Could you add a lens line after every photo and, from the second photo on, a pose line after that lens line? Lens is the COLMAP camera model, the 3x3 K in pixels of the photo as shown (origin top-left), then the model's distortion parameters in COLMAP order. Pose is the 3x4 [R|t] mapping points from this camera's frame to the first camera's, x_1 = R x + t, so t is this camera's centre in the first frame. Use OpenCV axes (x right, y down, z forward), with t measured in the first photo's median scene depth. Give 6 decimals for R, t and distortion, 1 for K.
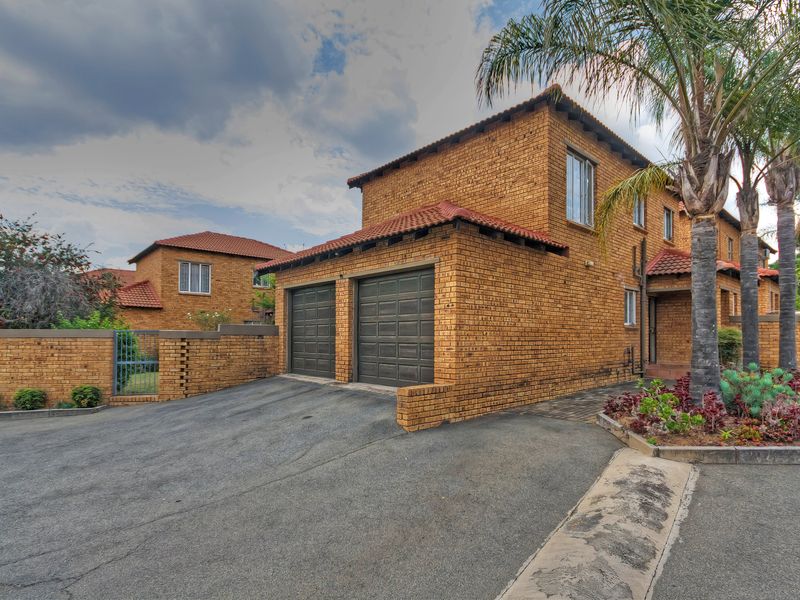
lens RADIAL K [[424.1, 0, 400.0], [0, 424.1, 300.0], [0, 0, 1]] dist [0.010635, -0.000579]
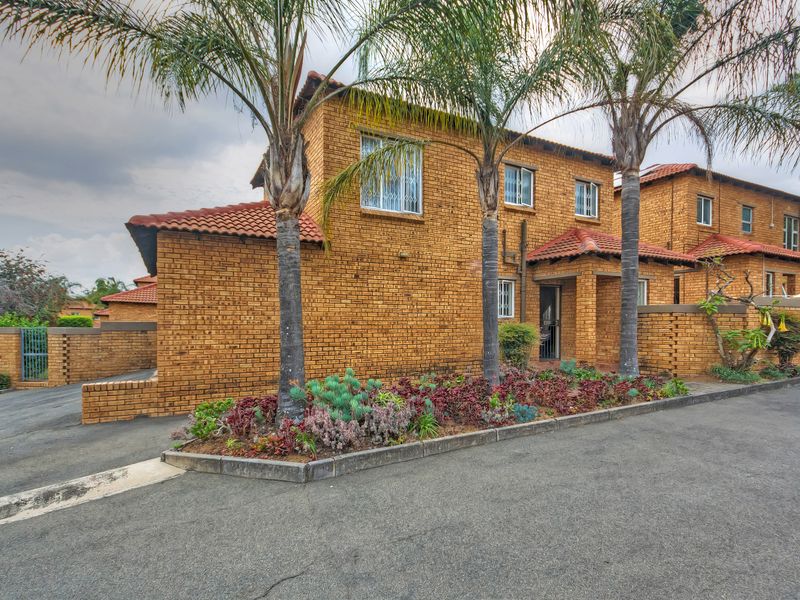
lens RADIAL K [[424.1, 0, 400.0], [0, 424.1, 300.0], [0, 0, 1]] dist [0.010635, -0.000579]
pose [[0.967814, -0.019917, -0.250879, 0.857422], [0.027180, 0.999305, 0.025520, -0.012663], [0.250196, -0.031518, 0.967682, 0.112937]]
